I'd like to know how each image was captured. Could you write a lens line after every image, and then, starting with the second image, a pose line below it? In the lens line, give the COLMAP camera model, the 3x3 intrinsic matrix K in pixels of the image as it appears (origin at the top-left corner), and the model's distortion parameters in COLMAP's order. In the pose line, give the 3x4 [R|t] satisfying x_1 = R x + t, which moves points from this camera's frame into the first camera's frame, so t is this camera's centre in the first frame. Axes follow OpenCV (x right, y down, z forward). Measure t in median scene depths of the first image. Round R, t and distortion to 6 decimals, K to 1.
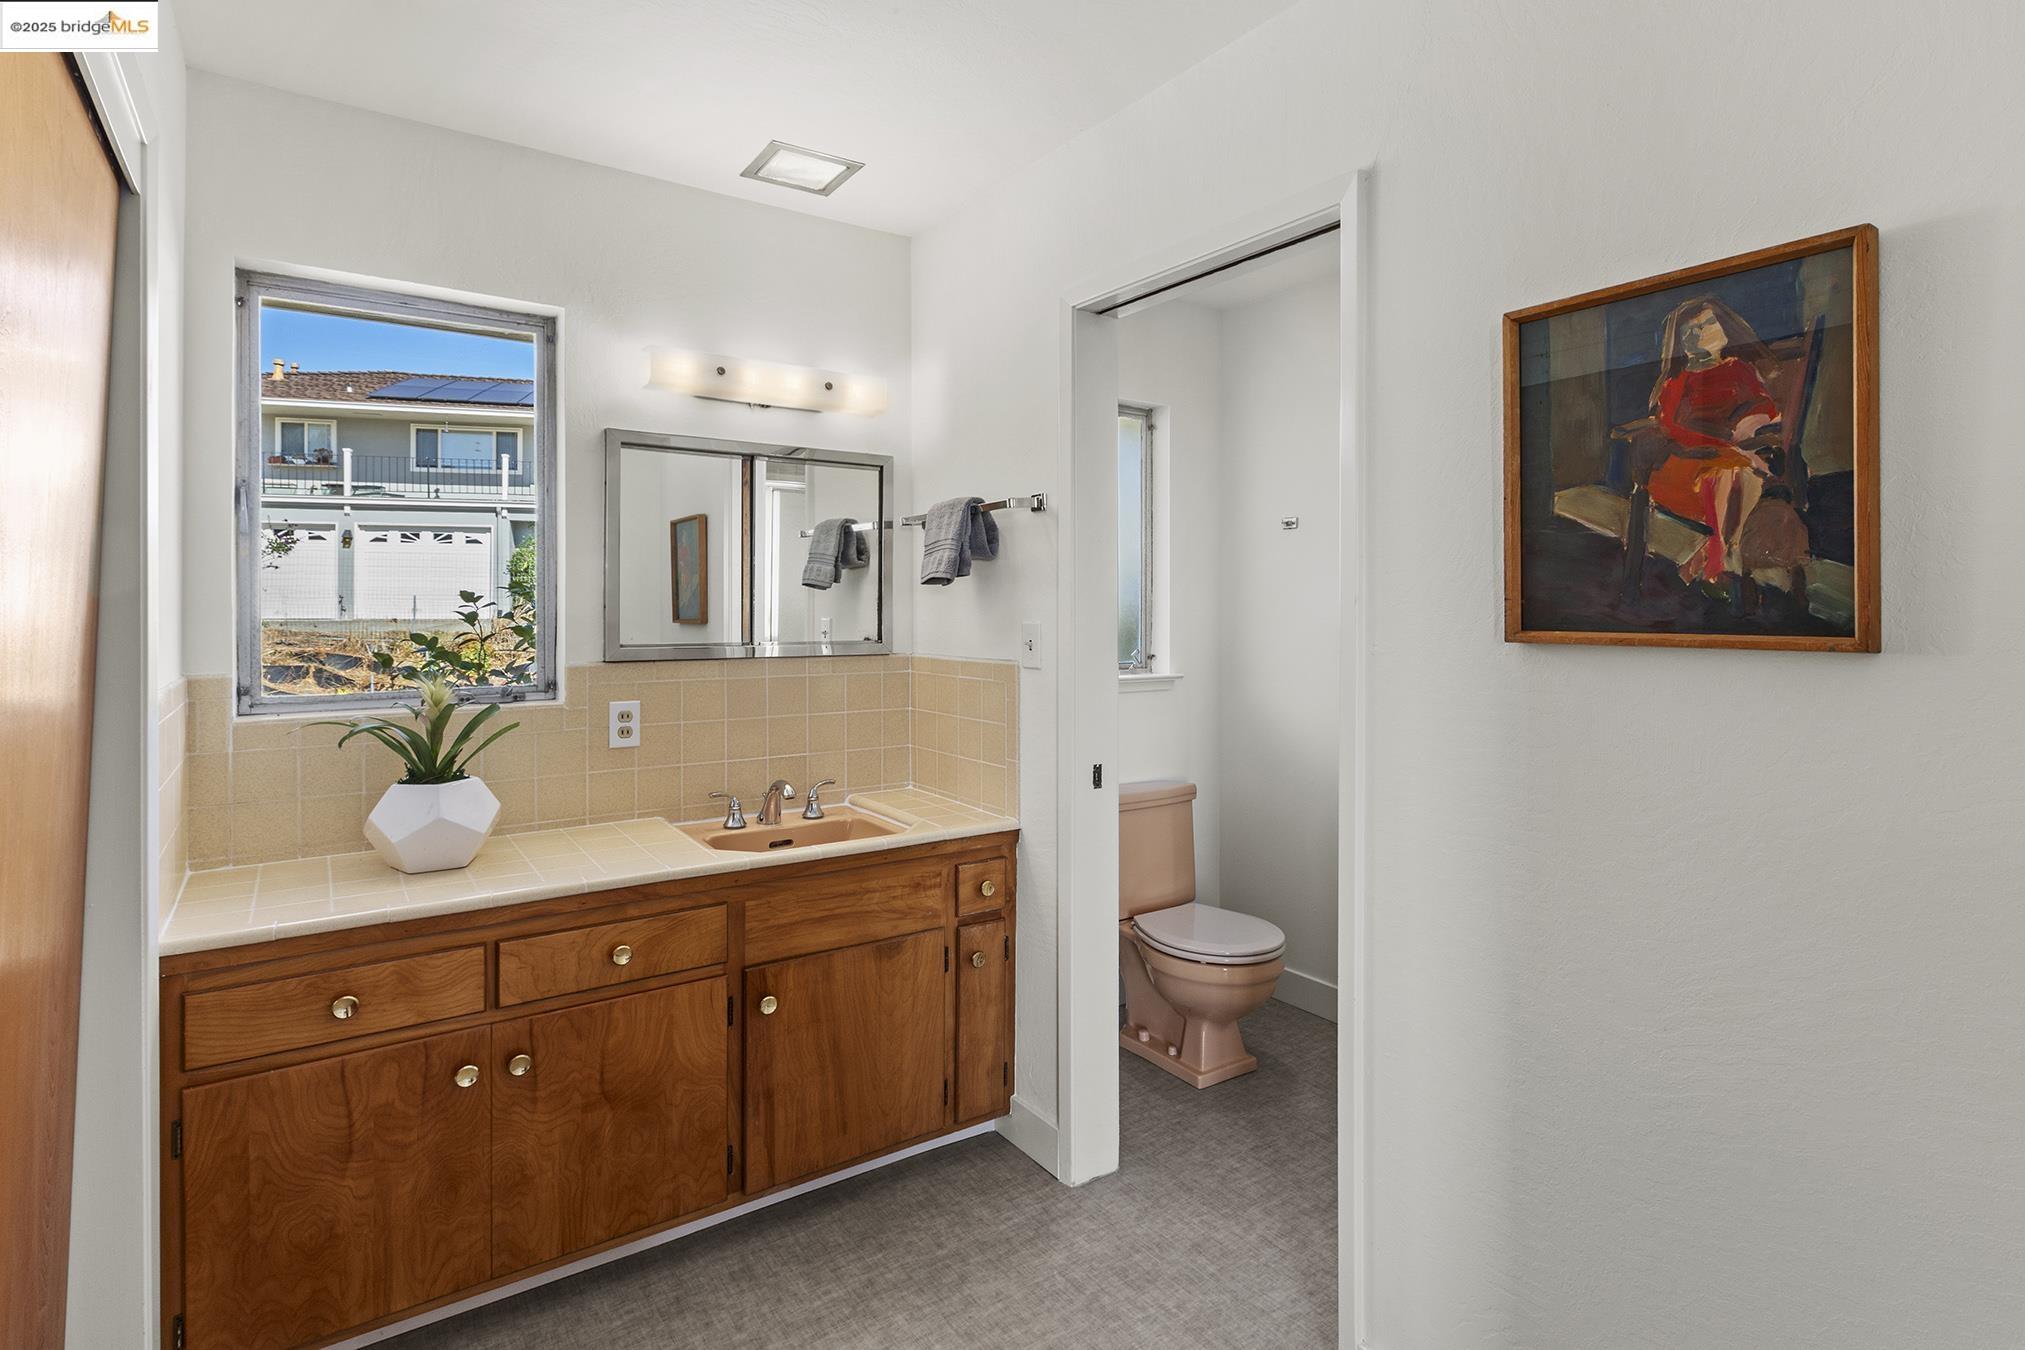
lens RADIAL K [[943.9, 0, 1084.9], [0, 943.9, 618.5], [0, 0, 1]] dist [0.003356, -0.001504]
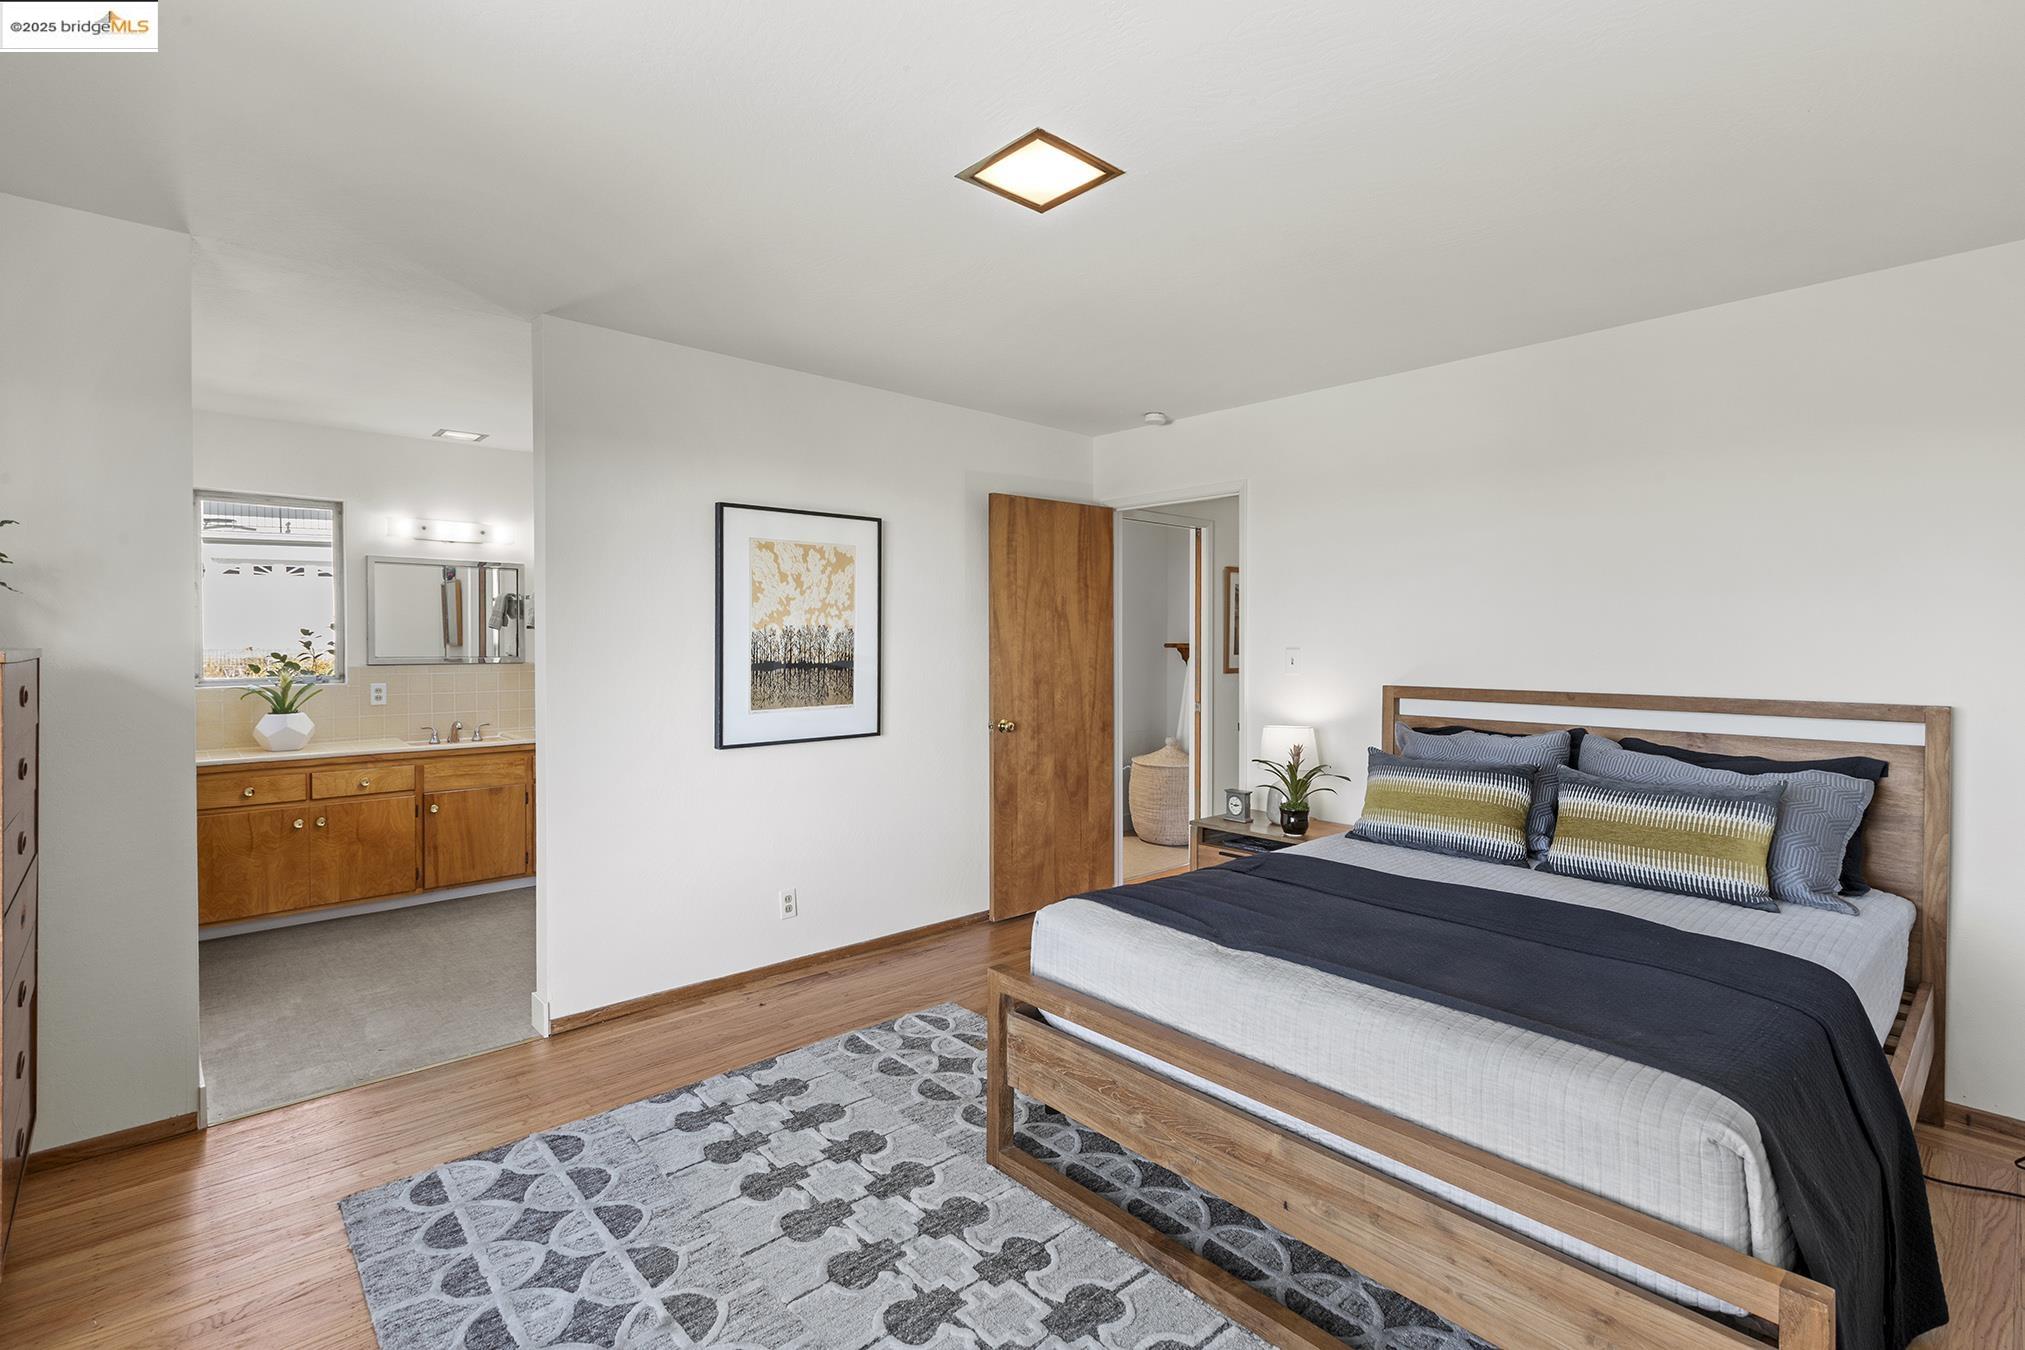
lens RADIAL K [[943.9, 0, 1025.5], [0, 943.9, 660.7], [0, 0, 1]] dist [0.003356, -0.001504]
pose [[0.998248, -0.001786, 0.059142, 1.037859], [0.000917, 0.999891, 0.014717, 0.008362], [-0.059162, -0.014637, 0.998141, -1.489177]]
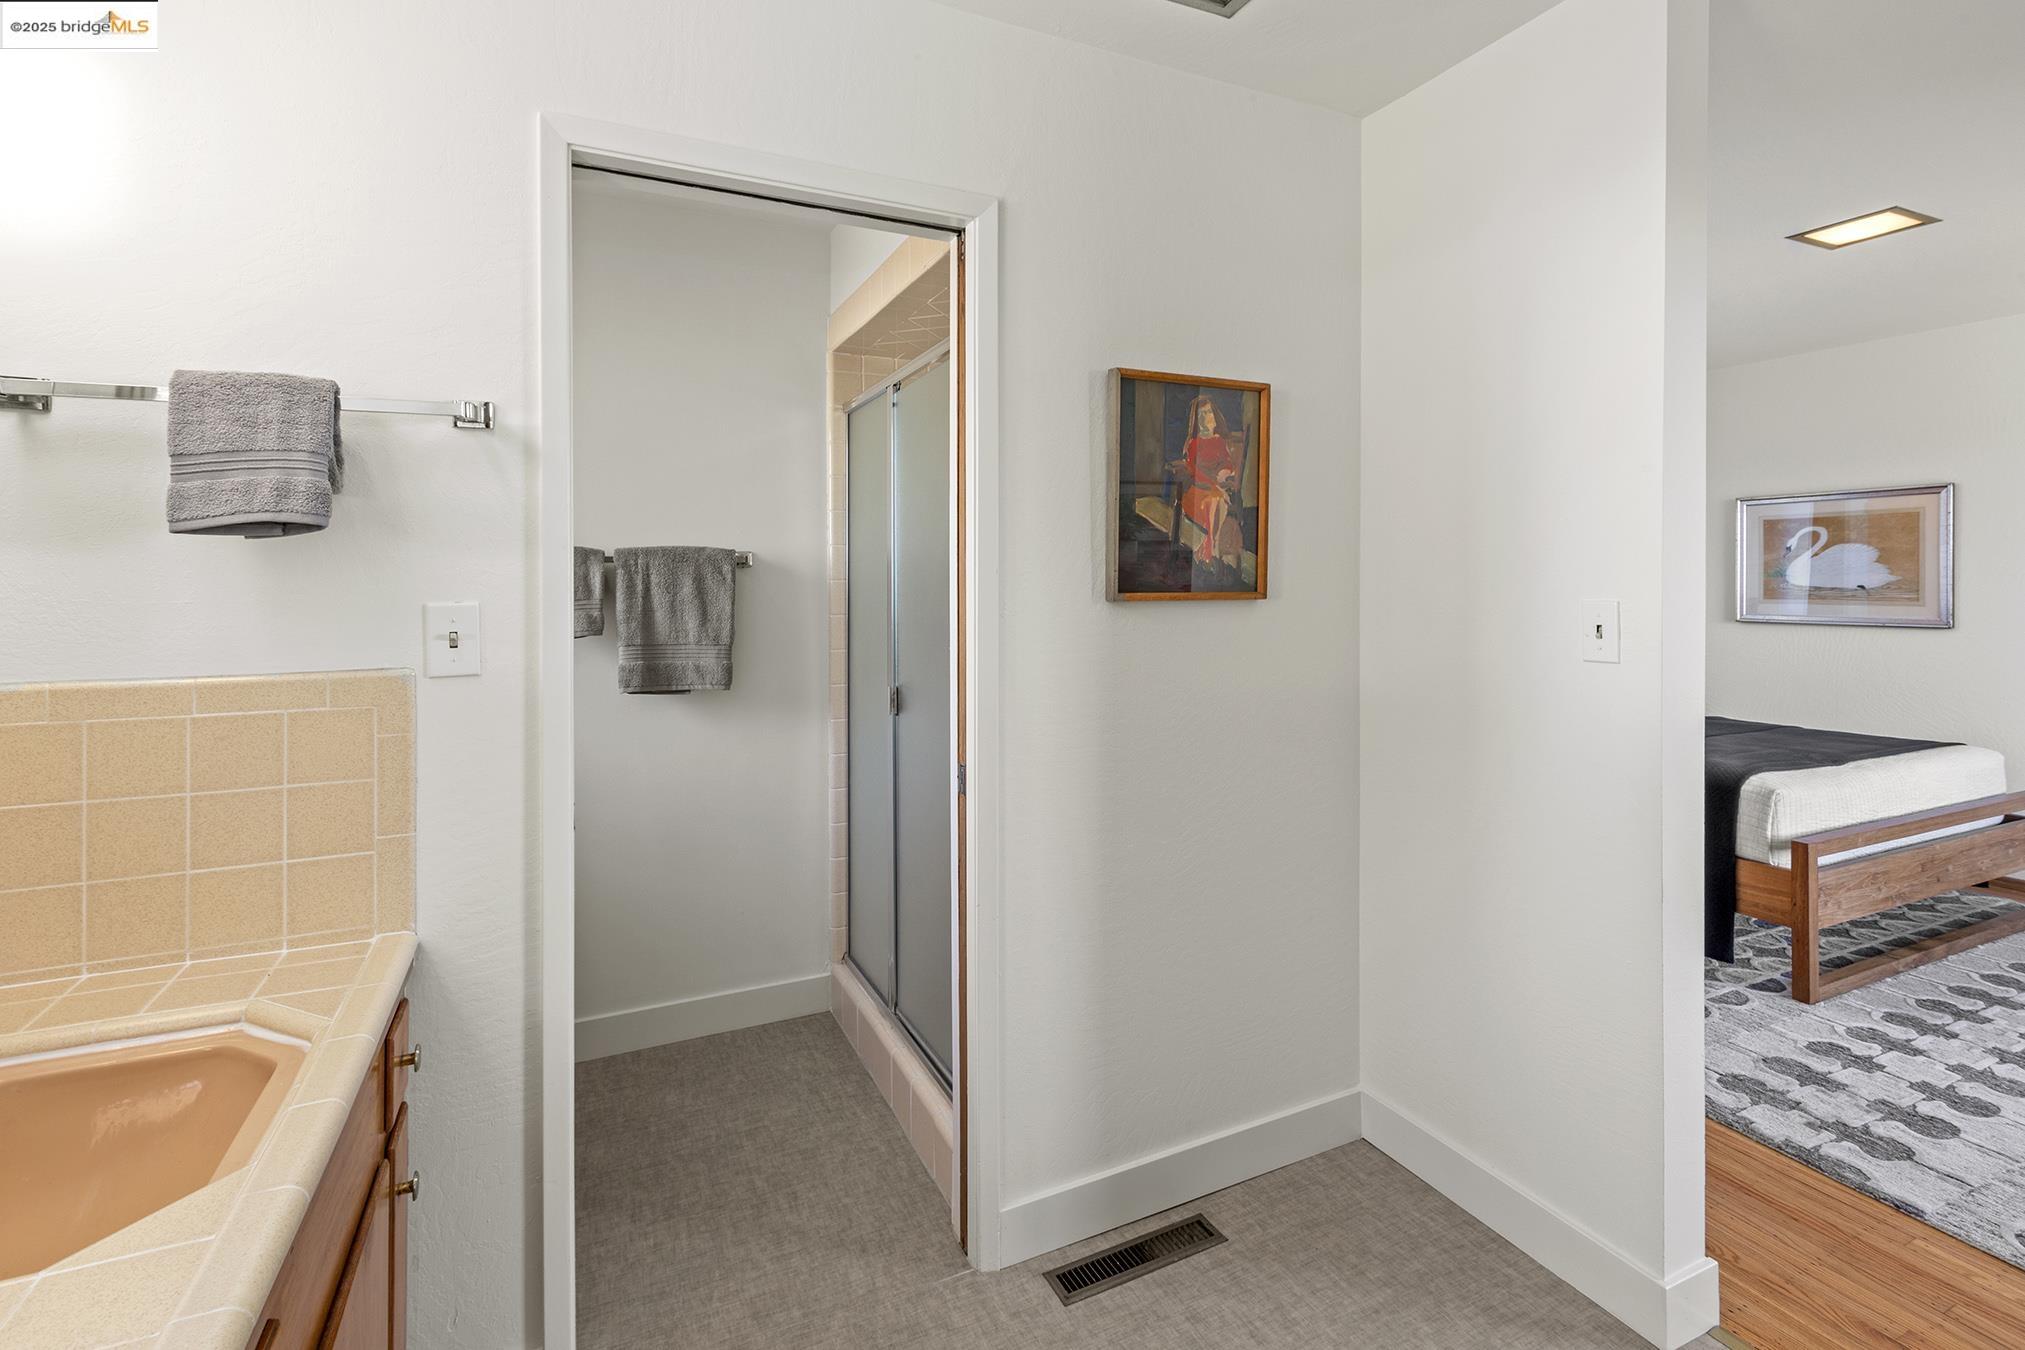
lens RADIAL K [[943.9, 0, 1013.7], [0, 943.9, 581.4], [0, 0, 1]] dist [0.003356, -0.001504]
pose [[0.239951, -0.010544, 0.970728, -0.648692], [0.010099, 0.999914, 0.008364, -0.012317], [-0.970733, 0.007796, 0.240036, 0.549849]]
